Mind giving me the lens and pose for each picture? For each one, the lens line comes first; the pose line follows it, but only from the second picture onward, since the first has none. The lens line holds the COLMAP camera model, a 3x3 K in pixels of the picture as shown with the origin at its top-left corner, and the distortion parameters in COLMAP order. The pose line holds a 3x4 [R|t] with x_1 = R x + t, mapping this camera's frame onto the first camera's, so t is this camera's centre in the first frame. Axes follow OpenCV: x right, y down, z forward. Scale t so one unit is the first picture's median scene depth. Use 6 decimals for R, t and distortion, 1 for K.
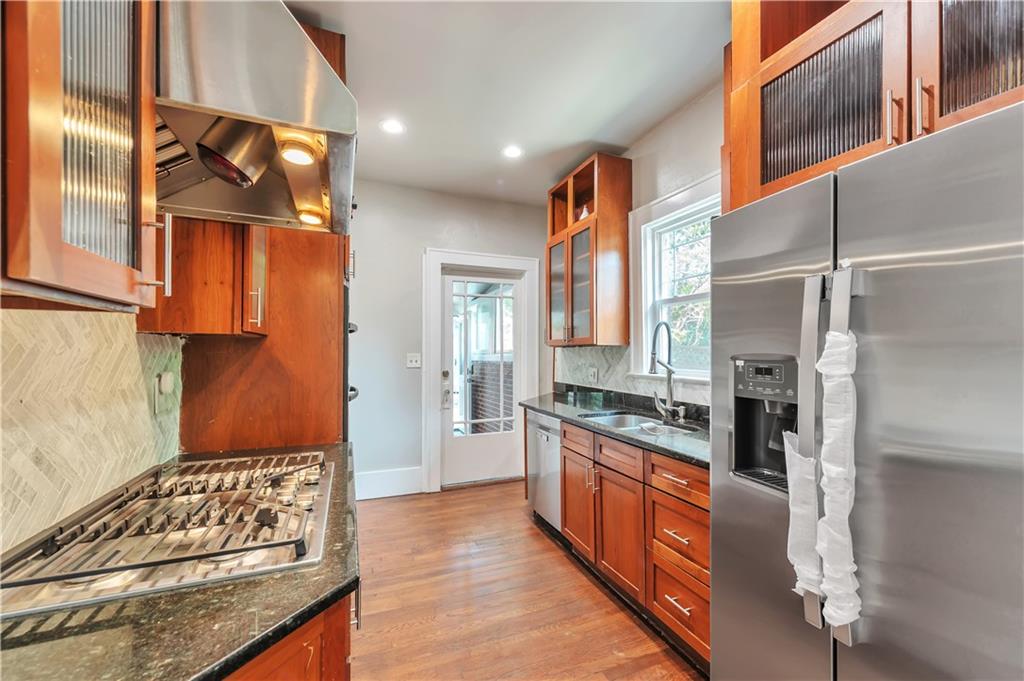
lens RADIAL K [[402.6, 0, 513.5], [0, 402.6, 343.3], [0, 0, 1]] dist [0.001148, 0.000066]
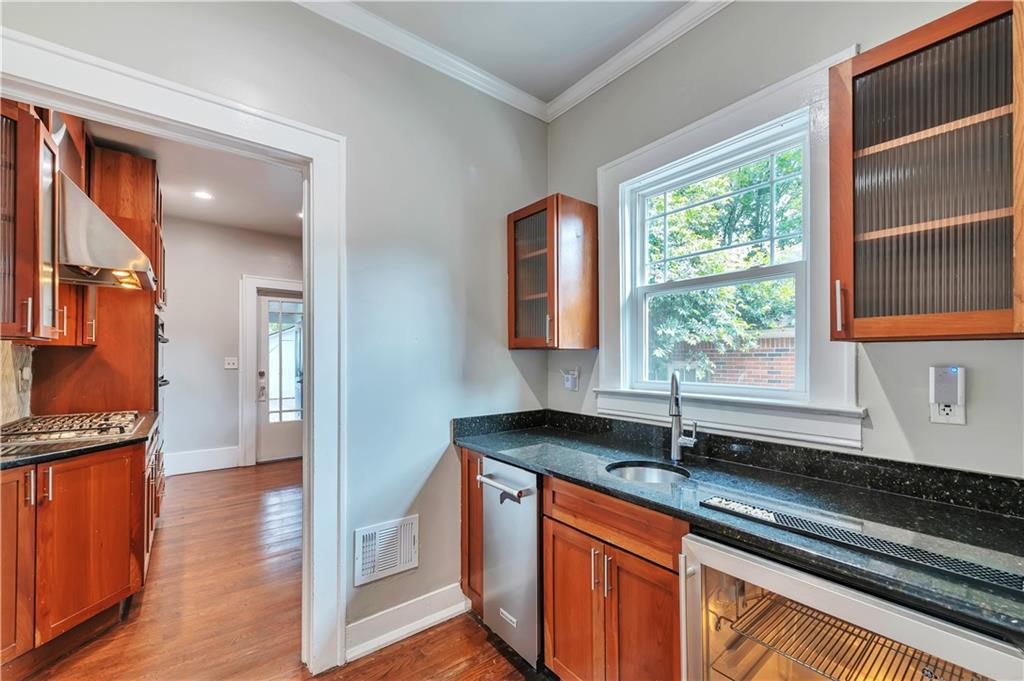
lens RADIAL K [[409.1, 0, 516.8], [0, 409.1, 353.3], [0, 0, 1]] dist [0.000405, 0.000020]
pose [[0.960333, 0.007179, 0.278764, 0.542801], [-0.010430, 0.999894, 0.010183, -0.021767], [-0.278661, -0.012687, 0.960306, -1.033615]]
